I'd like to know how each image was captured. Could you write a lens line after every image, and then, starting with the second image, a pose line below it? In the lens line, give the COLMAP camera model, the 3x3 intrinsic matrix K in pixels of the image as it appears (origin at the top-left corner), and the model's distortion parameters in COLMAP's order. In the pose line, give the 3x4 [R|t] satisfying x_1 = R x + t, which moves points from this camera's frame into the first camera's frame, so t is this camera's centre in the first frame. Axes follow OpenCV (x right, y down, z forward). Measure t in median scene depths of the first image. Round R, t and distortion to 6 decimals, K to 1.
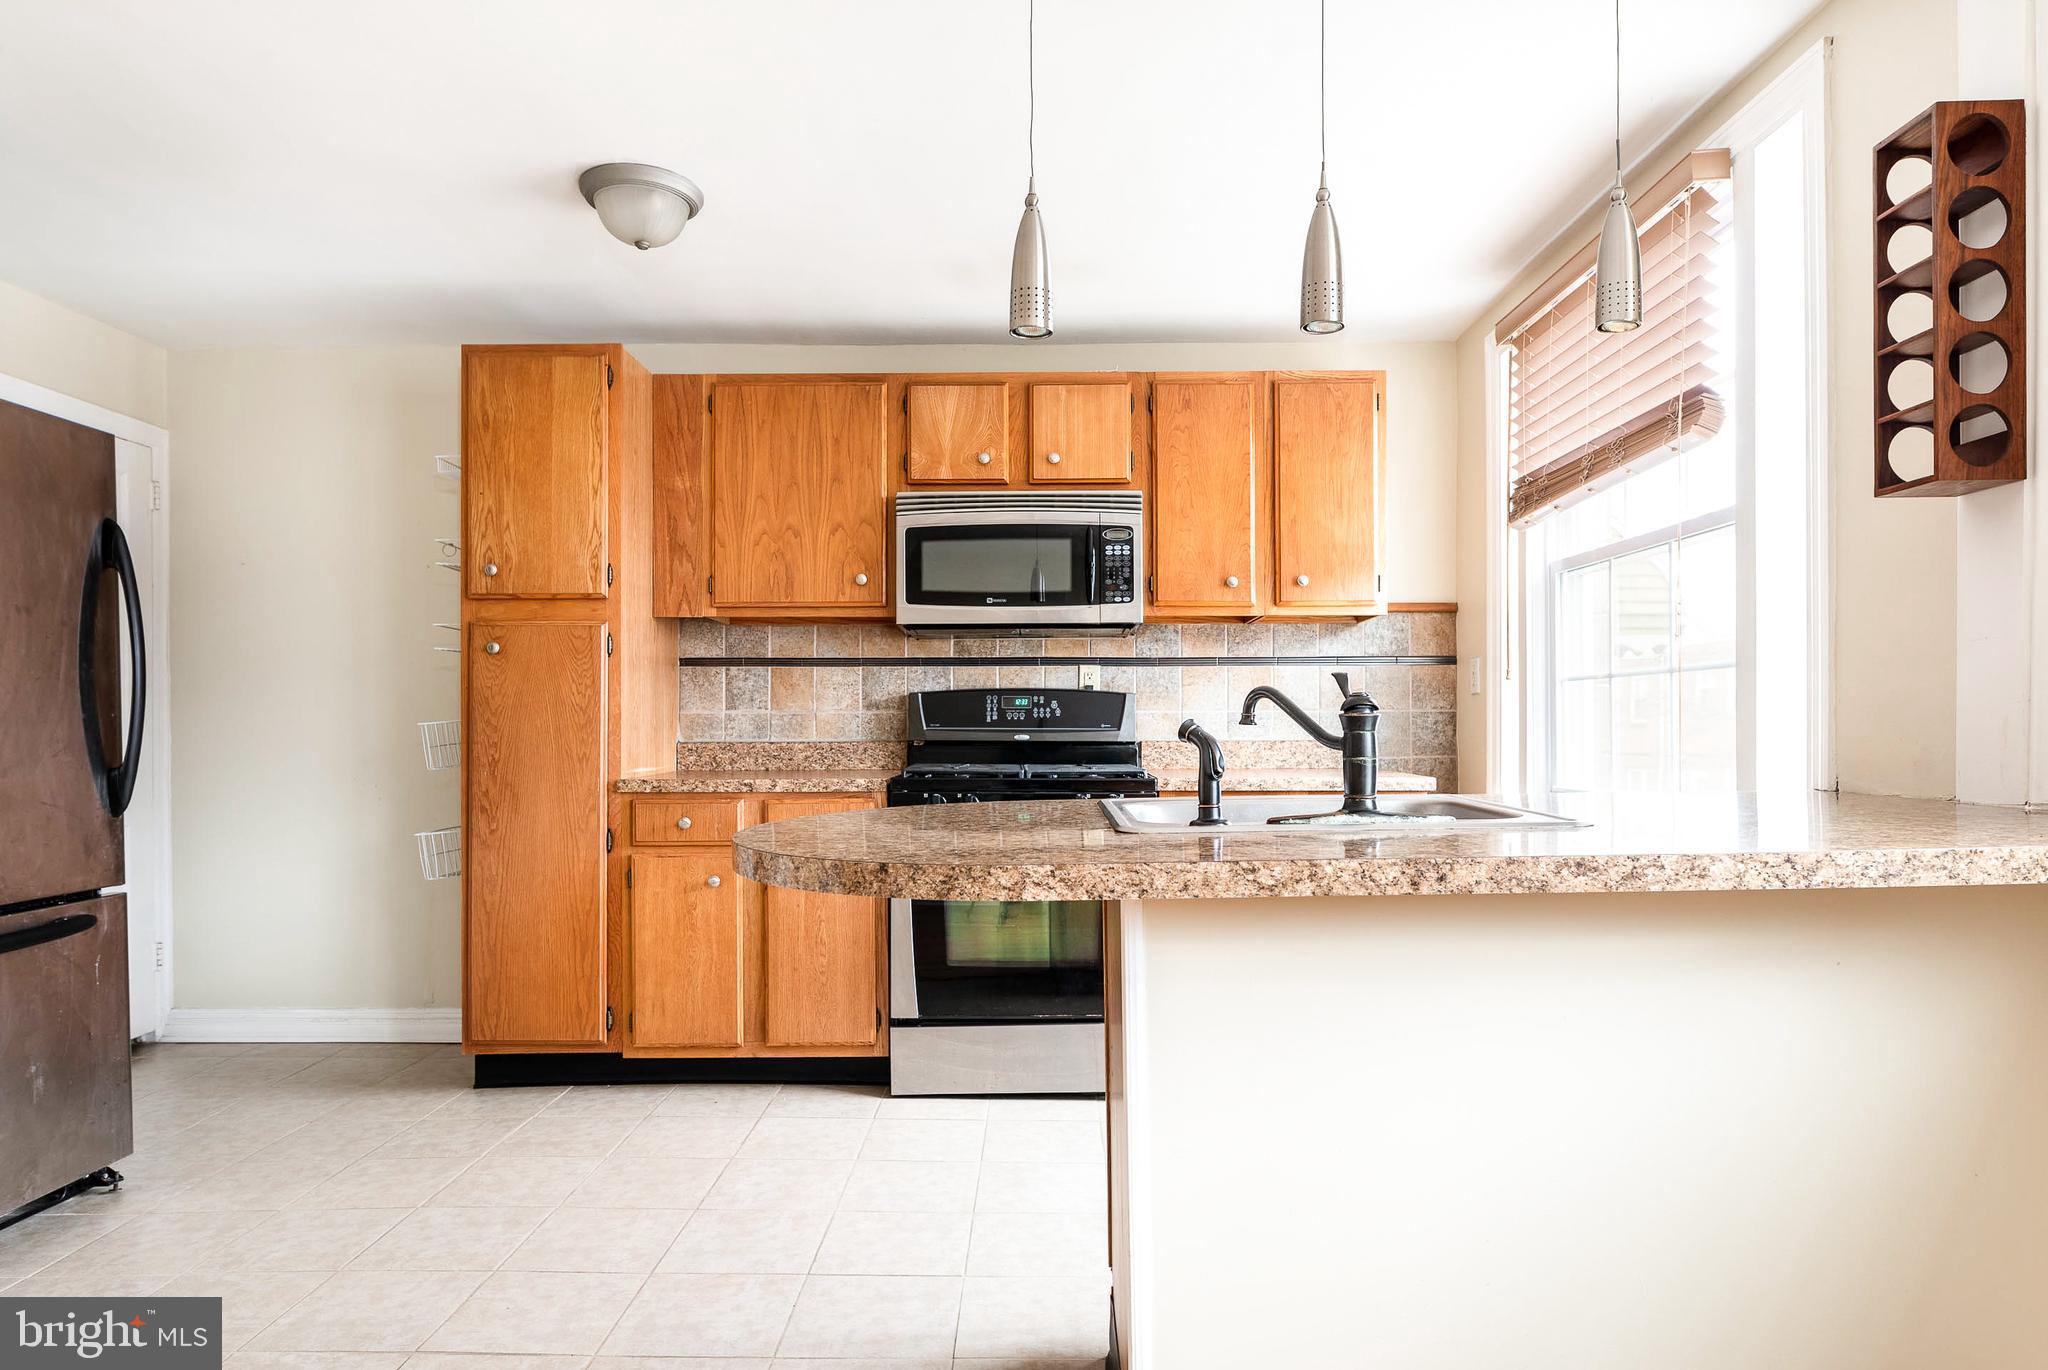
lens RADIAL K [[1214.5, 0, 1028.8], [0, 1214.5, 721.4], [0, 0, 1]] dist [-0.001303, -0.000453]
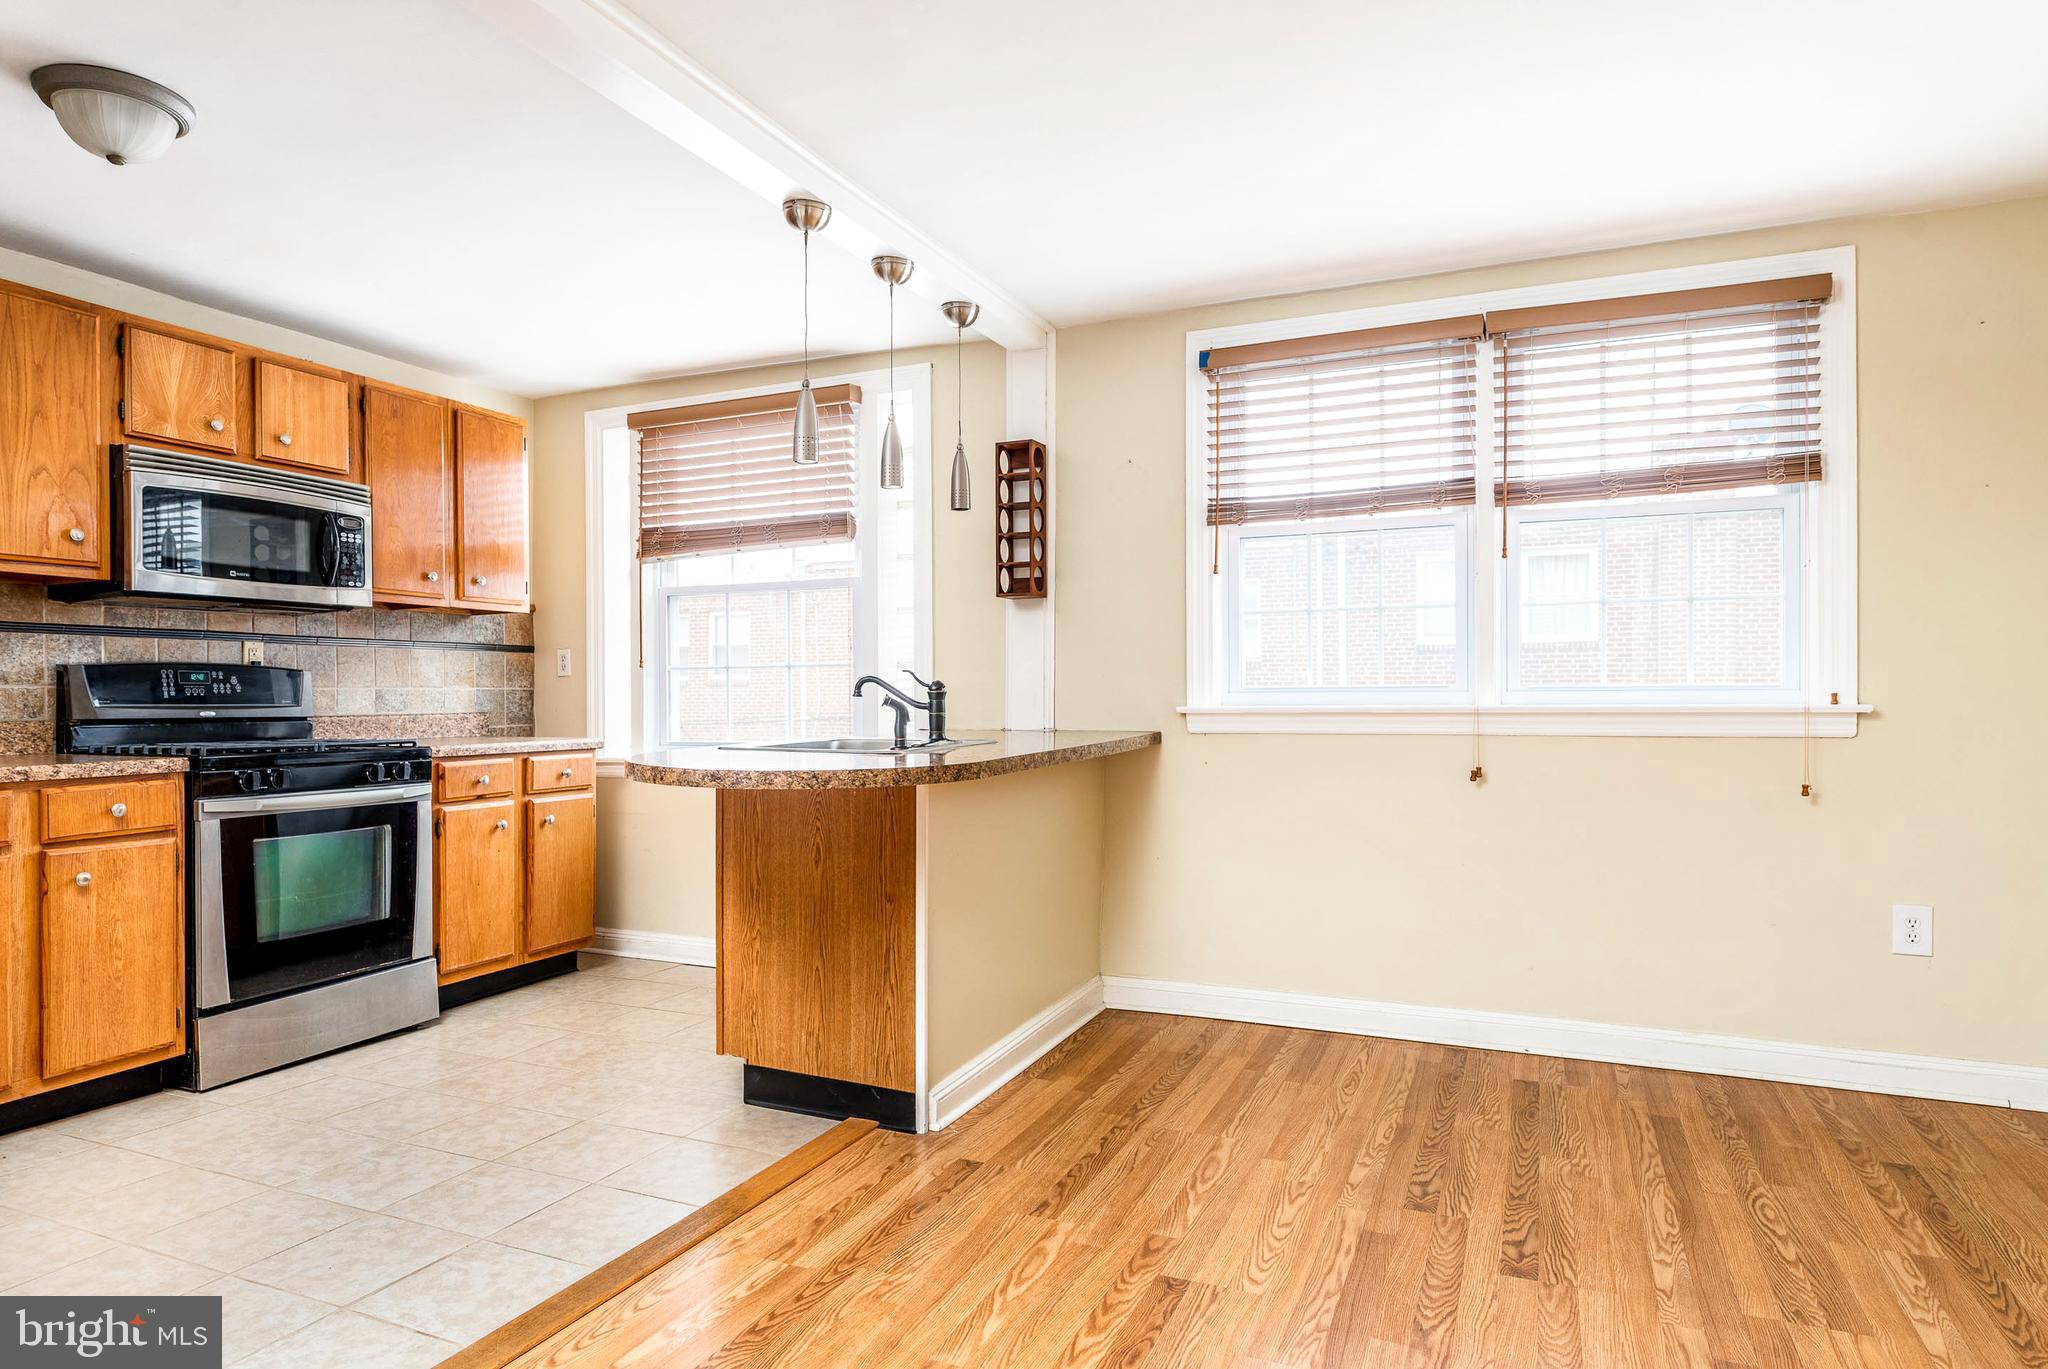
lens RADIAL K [[1192.4, 0, 1019.5], [0, 1192.4, 698.2], [0, 0, 1]] dist [-0.000131, -0.000465]
pose [[0.391212, -0.001227, 0.920300, -0.658450], [0.002651, 0.999996, 0.000207, 0.002245], [-0.920297, 0.002358, 0.391214, 0.040860]]
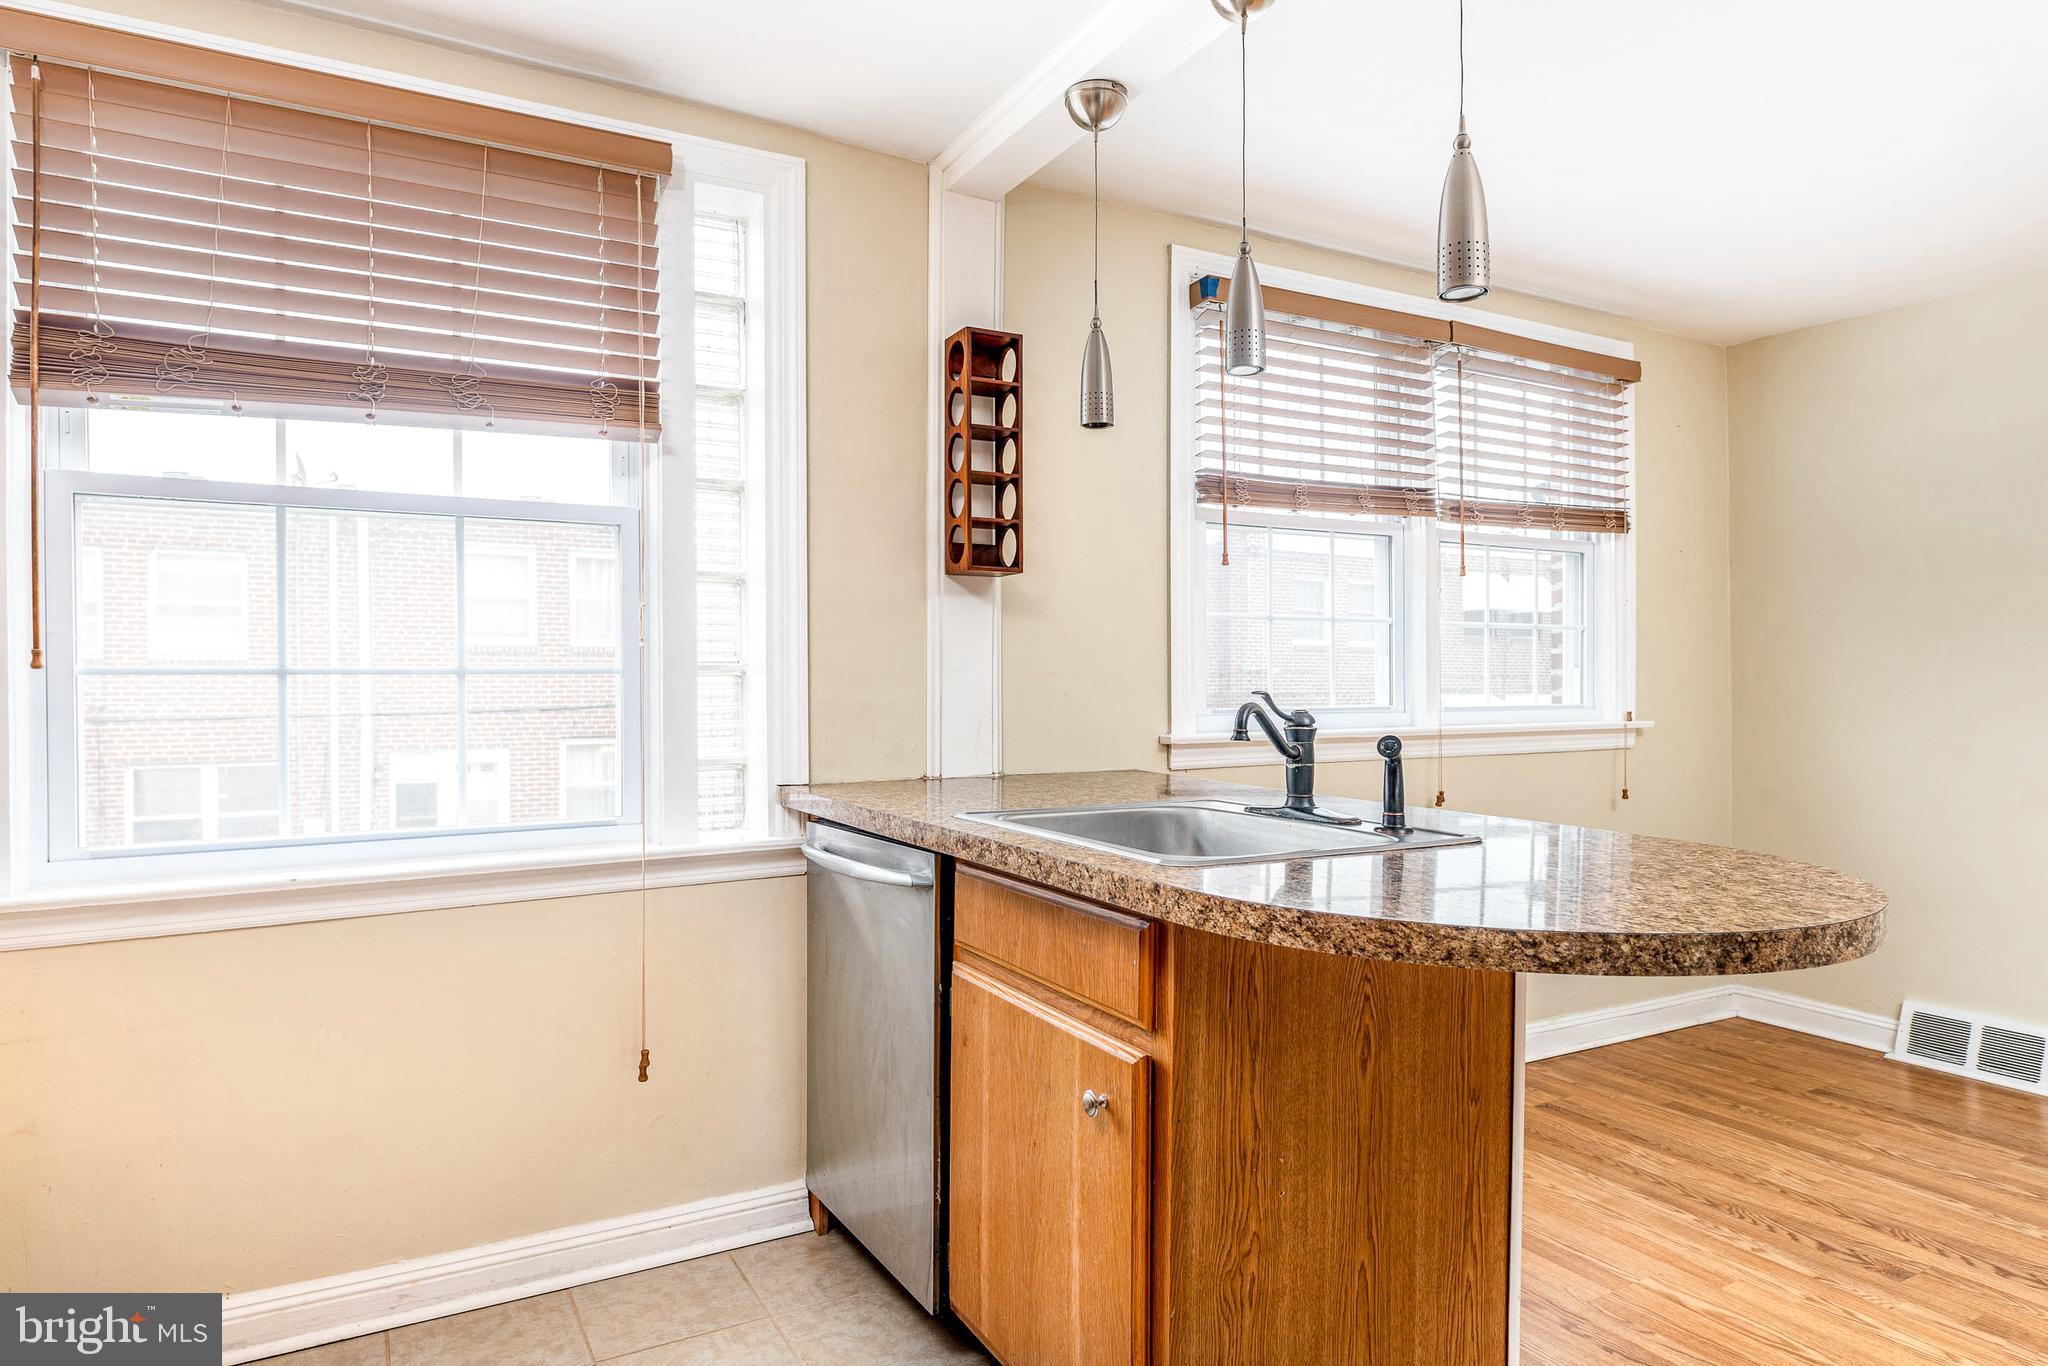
lens RADIAL K [[1173.5, 0, 1014.2], [0, 1173.5, 694.9], [0, 0, 1]] dist [0.000875, -0.004085]
pose [[-0.482993, 0.002601, 0.875621, -0.271170], [0.006285, 0.999980, 0.000496, -0.017795], [-0.875602, 0.005743, -0.482999, 0.793978]]
